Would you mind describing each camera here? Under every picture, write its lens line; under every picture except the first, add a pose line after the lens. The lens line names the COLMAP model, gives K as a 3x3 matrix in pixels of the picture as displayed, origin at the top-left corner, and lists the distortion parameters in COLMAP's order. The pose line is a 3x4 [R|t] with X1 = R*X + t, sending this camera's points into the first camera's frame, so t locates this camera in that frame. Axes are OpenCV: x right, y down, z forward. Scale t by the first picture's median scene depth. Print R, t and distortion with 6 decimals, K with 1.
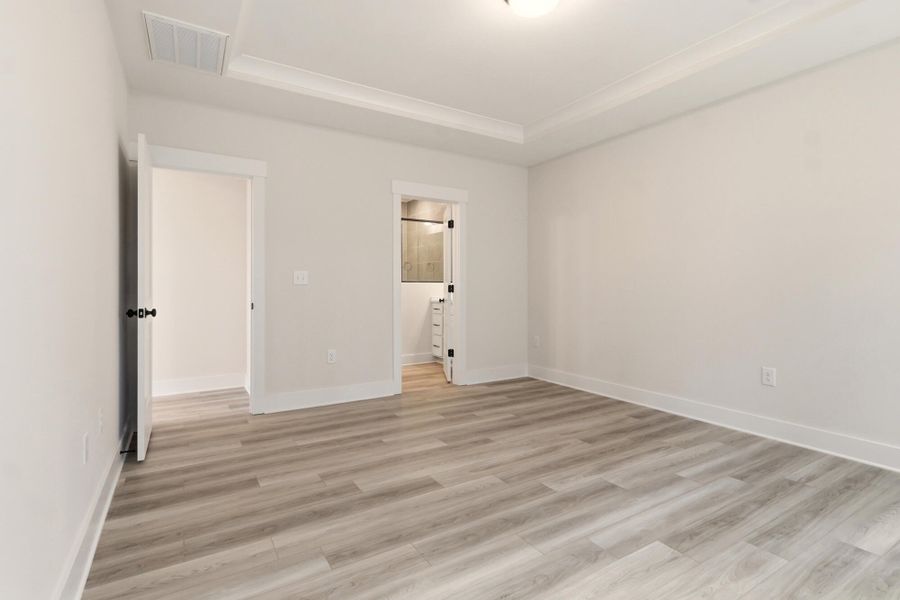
lens RADIAL K [[424.5, 0, 446.5], [0, 424.5, 295.9], [0, 0, 1]] dist [0.004231, -0.000500]
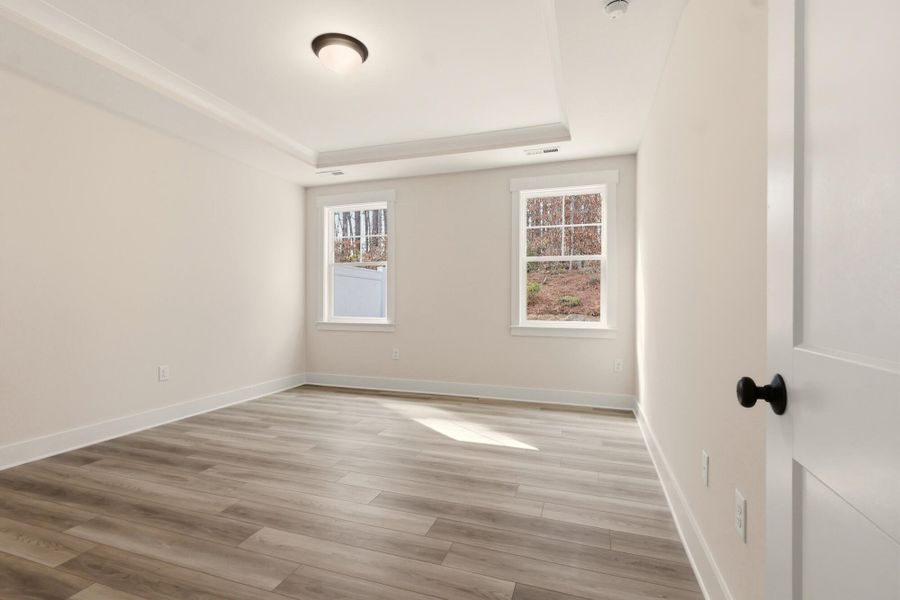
lens RADIAL K [[424.5, 0, 454.5], [0, 424.5, 293.9], [0, 0, 1]] dist [0.004231, -0.000500]
pose [[-0.634327, 0.006034, 0.773041, -0.749657], [0.006677, 0.999975, -0.002326, -0.022877], [-0.773036, 0.003686, -0.634352, 1.237517]]
